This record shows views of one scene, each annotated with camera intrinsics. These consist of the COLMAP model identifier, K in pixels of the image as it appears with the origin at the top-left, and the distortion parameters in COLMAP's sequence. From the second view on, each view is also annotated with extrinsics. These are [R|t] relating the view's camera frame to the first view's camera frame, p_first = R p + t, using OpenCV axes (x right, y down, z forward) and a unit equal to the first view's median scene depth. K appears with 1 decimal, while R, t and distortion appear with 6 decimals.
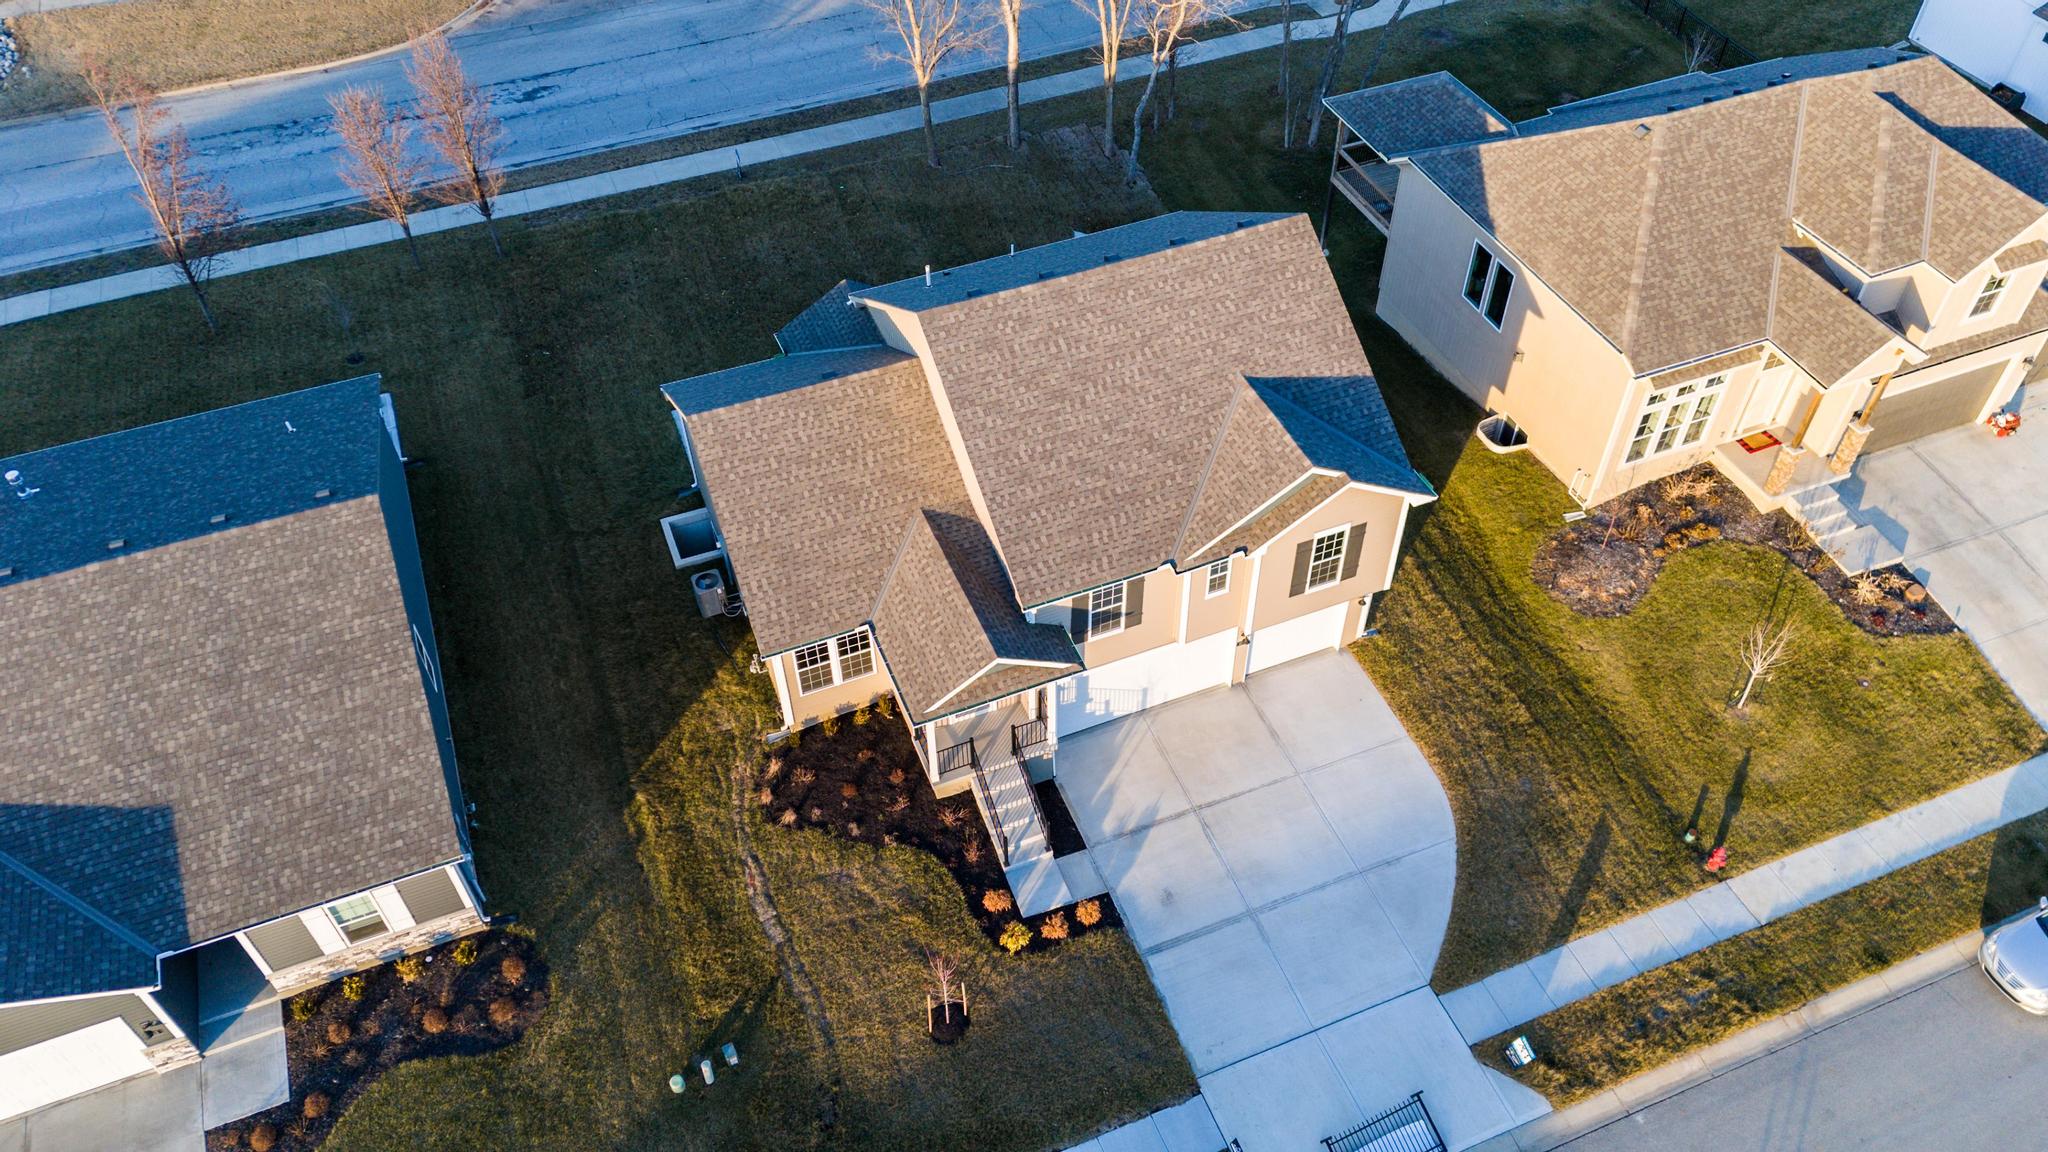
lens RADIAL K [[1507.3, 0, 1022.9], [0, 1507.3, 577.0], [0, 0, 1]] dist [0.034548, 0.000821]
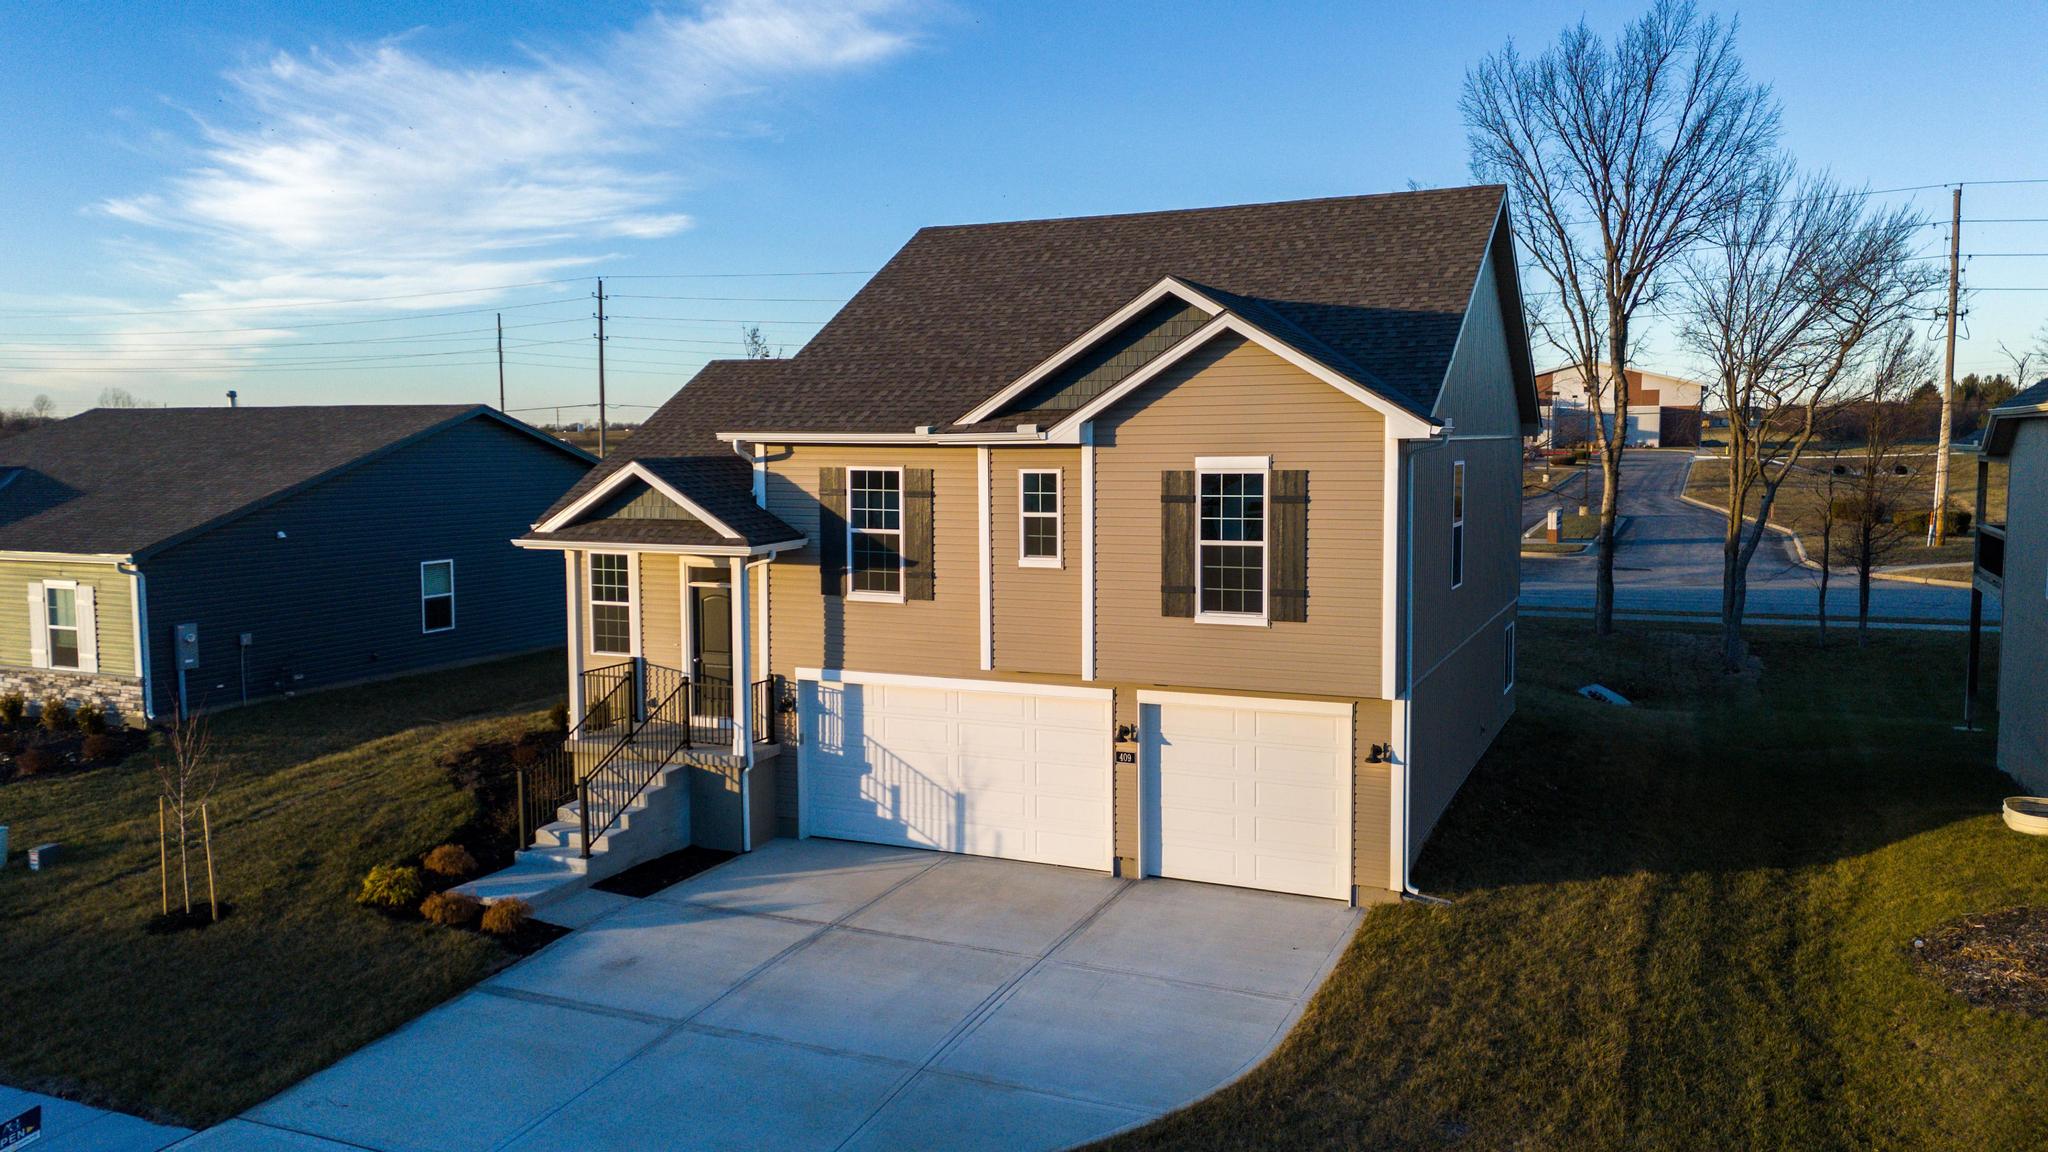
lens RADIAL K [[1507.3, 0, 1027.2], [0, 1507.3, 567.1], [0, 0, 1]] dist [0.034548, 0.000821]
pose [[0.689458, 0.072836, -0.720654, 0.532589], [-0.530313, 0.728453, -0.433732, 0.259603], [0.493372, 0.681213, 0.540864, 0.695078]]
